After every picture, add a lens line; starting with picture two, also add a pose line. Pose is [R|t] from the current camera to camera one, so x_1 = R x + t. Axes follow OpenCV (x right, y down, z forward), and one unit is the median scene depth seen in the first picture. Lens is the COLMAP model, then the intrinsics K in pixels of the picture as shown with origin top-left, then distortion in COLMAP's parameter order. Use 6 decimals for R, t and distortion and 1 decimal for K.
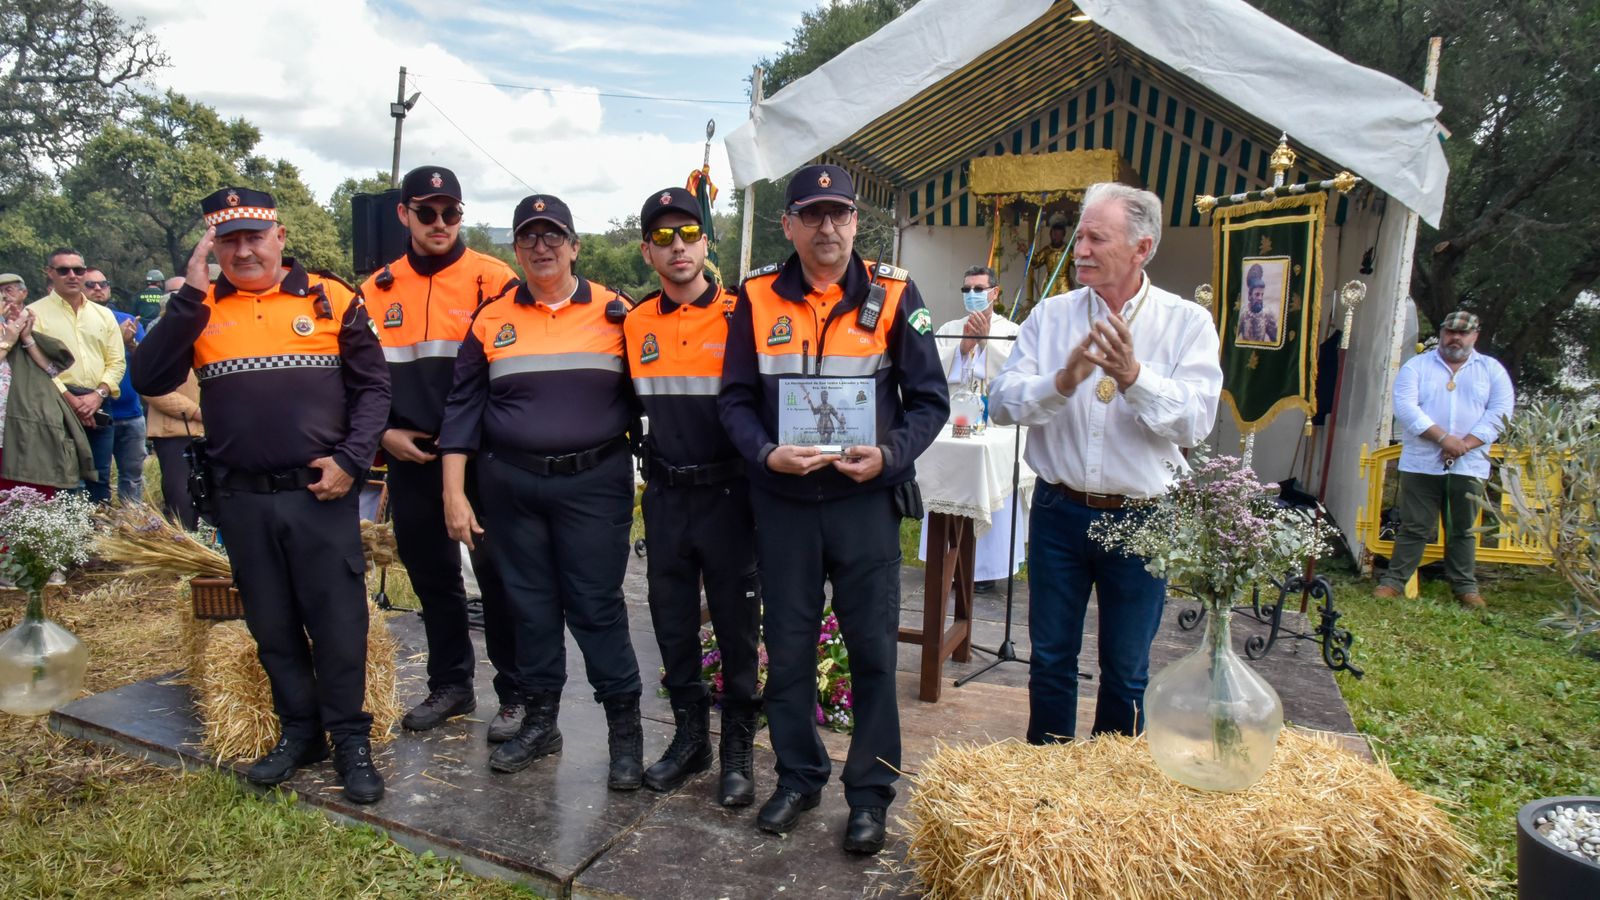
lens RADIAL K [[1074.9, 0, 800.2], [0, 1074.9, 462.3], [0, 0, 1]] dist [-0.036276, 0.007746]
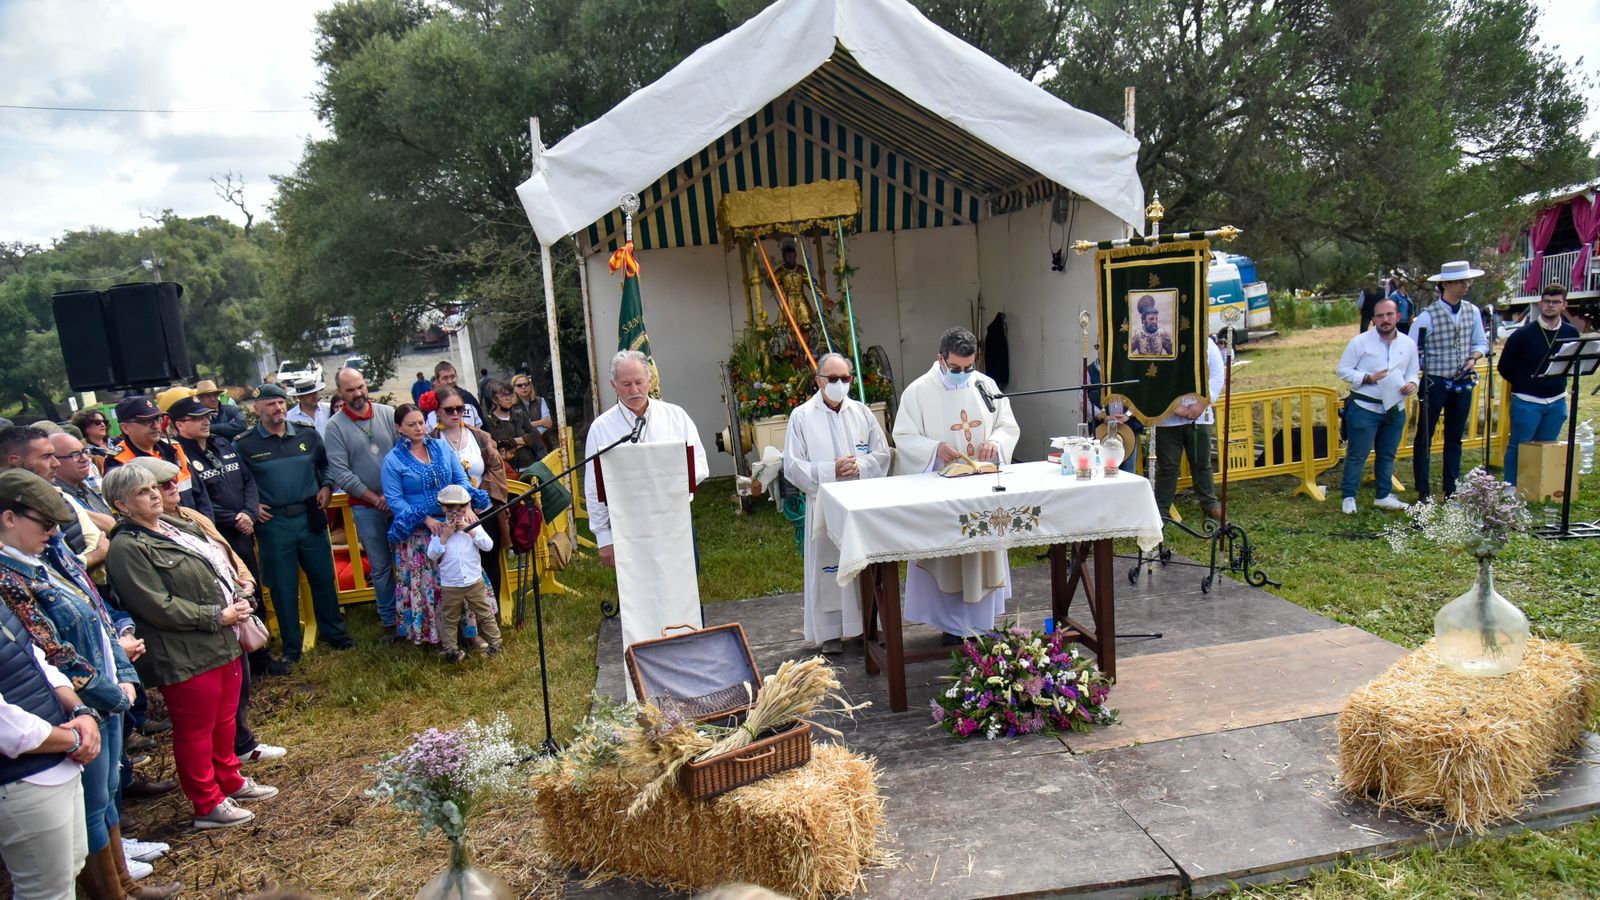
lens RADIAL K [[1074.9, 0, 805.0], [0, 1074.9, 537.8], [0, 0, 1]] dist [-0.036276, 0.007746]
pose [[0.866289, -0.210190, 0.453171, -0.578895], [0.170549, 0.977107, 0.127178, -0.134151], [-0.469528, -0.032885, 0.882305, 0.042936]]
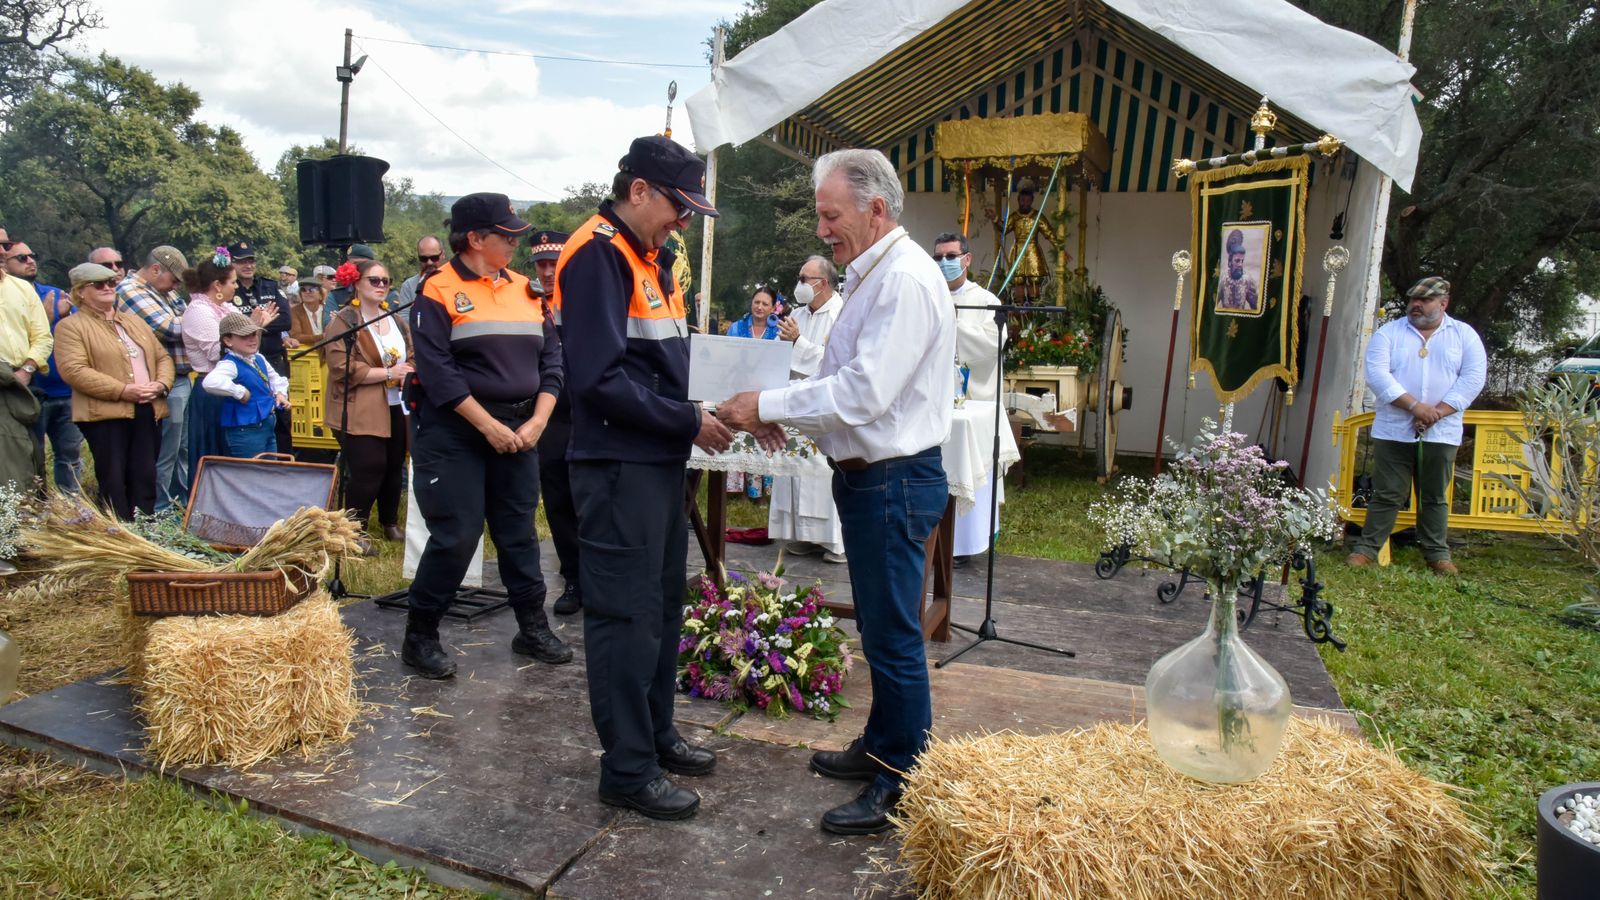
lens RADIAL K [[1074.9, 0, 802.6], [0, 1074.9, 466.0], [0, 0, 1]] dist [-0.036276, 0.007746]
pose [[0.999208, -0.012332, 0.037824, -0.009328], [0.011093, 0.999400, 0.032811, -0.005733], [-0.038206, -0.032366, 0.998746, 0.031888]]
